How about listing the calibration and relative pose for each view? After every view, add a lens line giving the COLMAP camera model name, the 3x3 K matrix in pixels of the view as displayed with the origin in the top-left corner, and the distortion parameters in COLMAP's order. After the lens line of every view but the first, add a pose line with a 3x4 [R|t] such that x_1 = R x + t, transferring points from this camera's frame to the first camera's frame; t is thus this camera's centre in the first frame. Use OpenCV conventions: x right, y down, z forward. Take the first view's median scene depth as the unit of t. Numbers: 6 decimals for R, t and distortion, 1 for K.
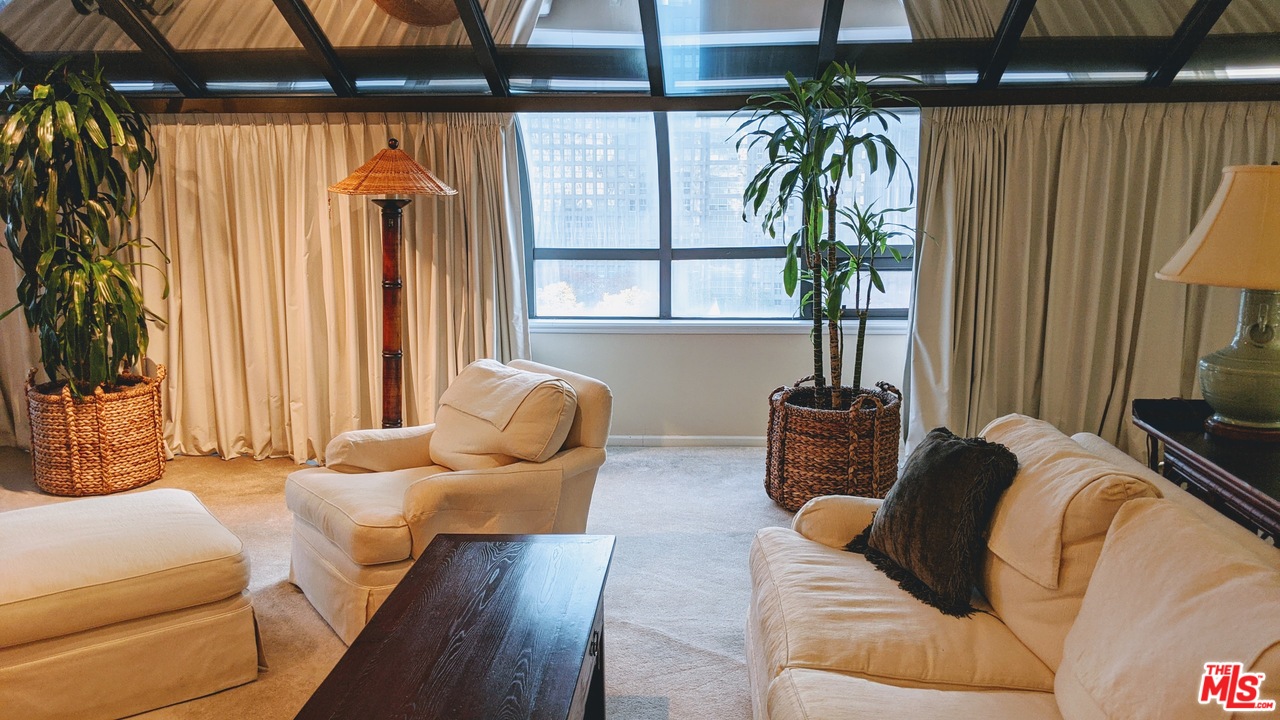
lens RADIAL K [[1026.0, 0, 640.0], [0, 1026.0, 360.0], [0, 0, 1]] dist [0.130390, -0.232338]
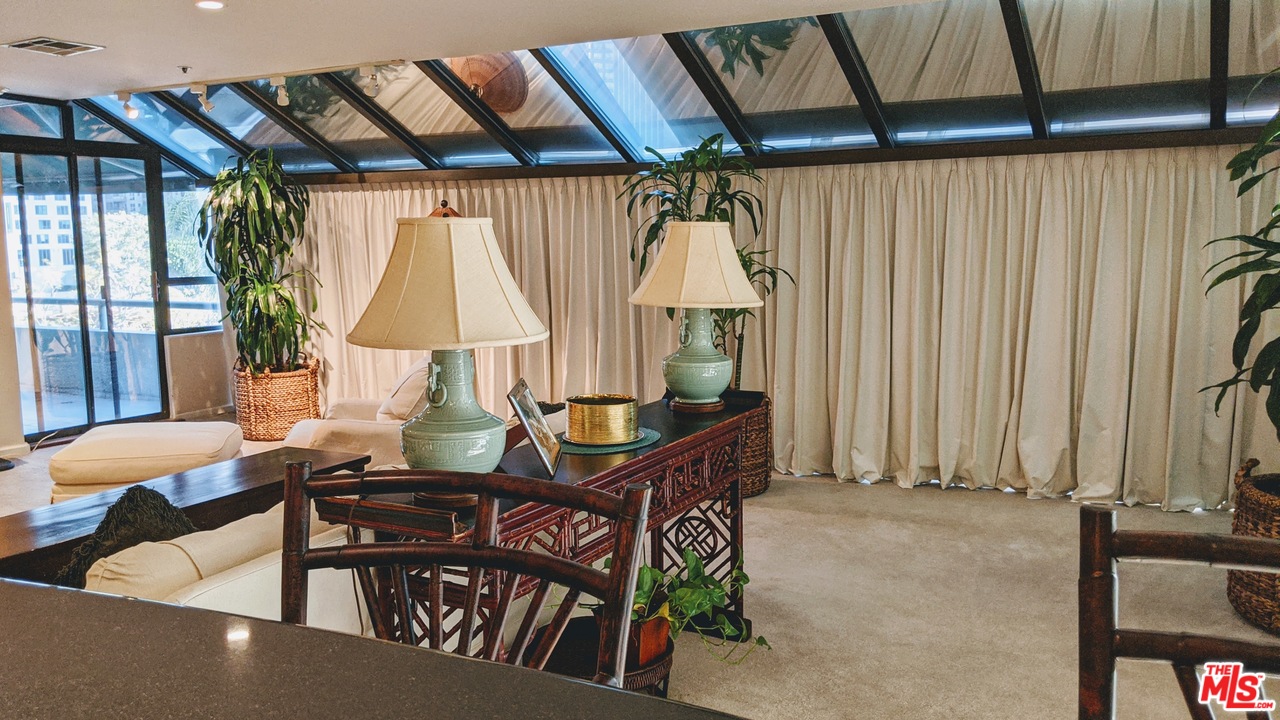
lens RADIAL K [[1026.0, 0, 640.0], [0, 1026.0, 360.0], [0, 0, 1]] dist [0.130390, -0.232338]
pose [[0.914444, 0.045534, -0.402142, 0.555491], [-0.064725, 0.997315, -0.034255, 0.030265], [0.399502, 0.057353, 0.914936, -0.141969]]
